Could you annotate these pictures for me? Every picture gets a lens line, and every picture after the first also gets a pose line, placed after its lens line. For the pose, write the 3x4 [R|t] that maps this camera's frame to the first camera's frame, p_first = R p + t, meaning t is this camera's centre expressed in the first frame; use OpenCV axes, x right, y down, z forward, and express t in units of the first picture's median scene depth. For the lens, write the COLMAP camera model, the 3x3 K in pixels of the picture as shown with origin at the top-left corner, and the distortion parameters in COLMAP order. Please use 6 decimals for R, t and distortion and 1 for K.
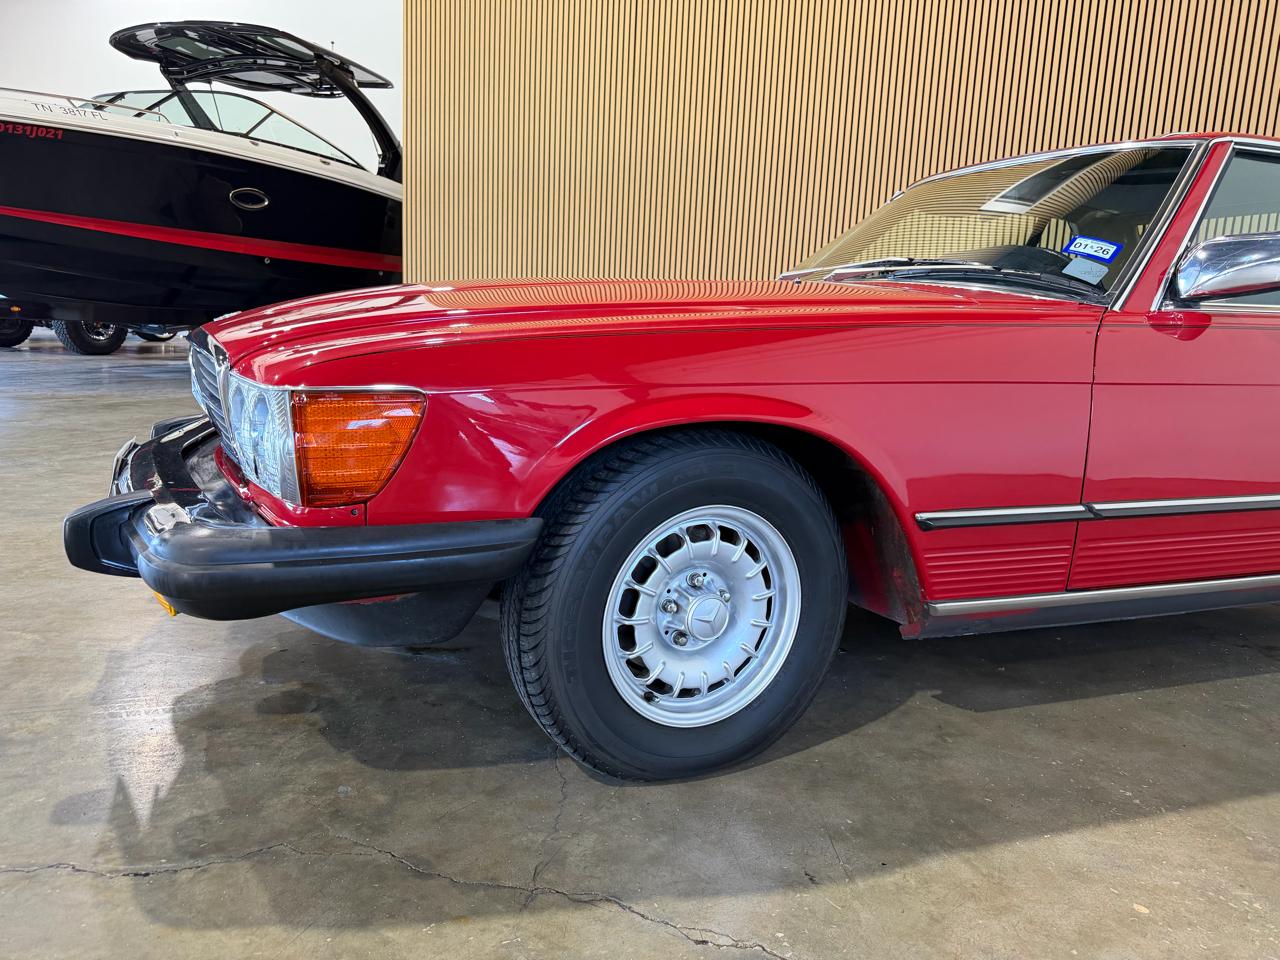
lens RADIAL K [[909.2, 0, 632.2], [0, 909.2, 487.2], [0, 0, 1]] dist [0.007742, -0.018106]
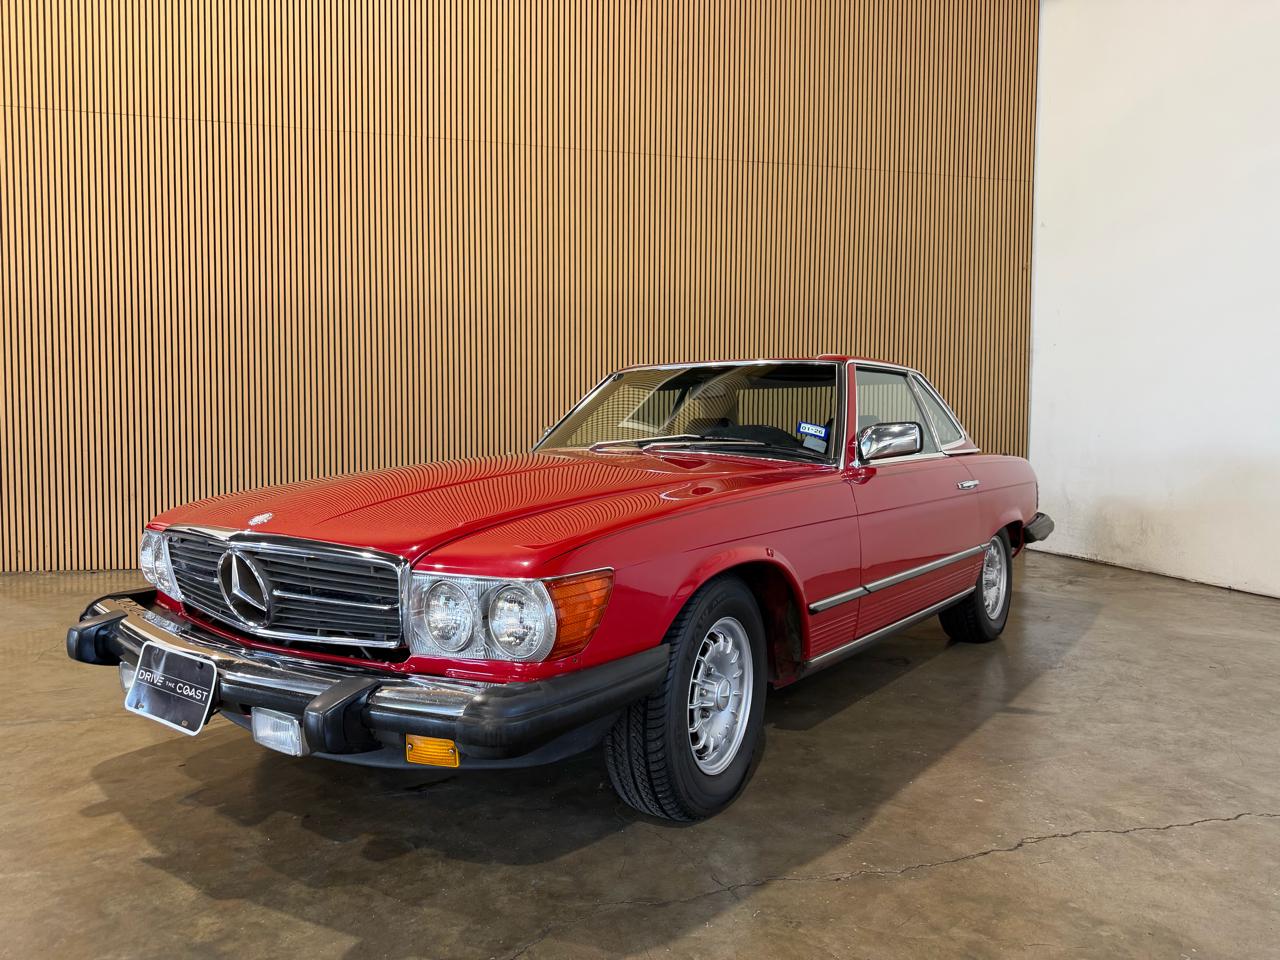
lens RADIAL K [[909.2, 0, 636.2], [0, 909.2, 466.8], [0, 0, 1]] dist [0.007742, -0.018106]
pose [[0.833944, -0.057966, 0.548796, -0.827243], [0.130940, 0.986853, -0.094739, -0.103719], [-0.536090, 0.150866, 0.830570, -0.229339]]
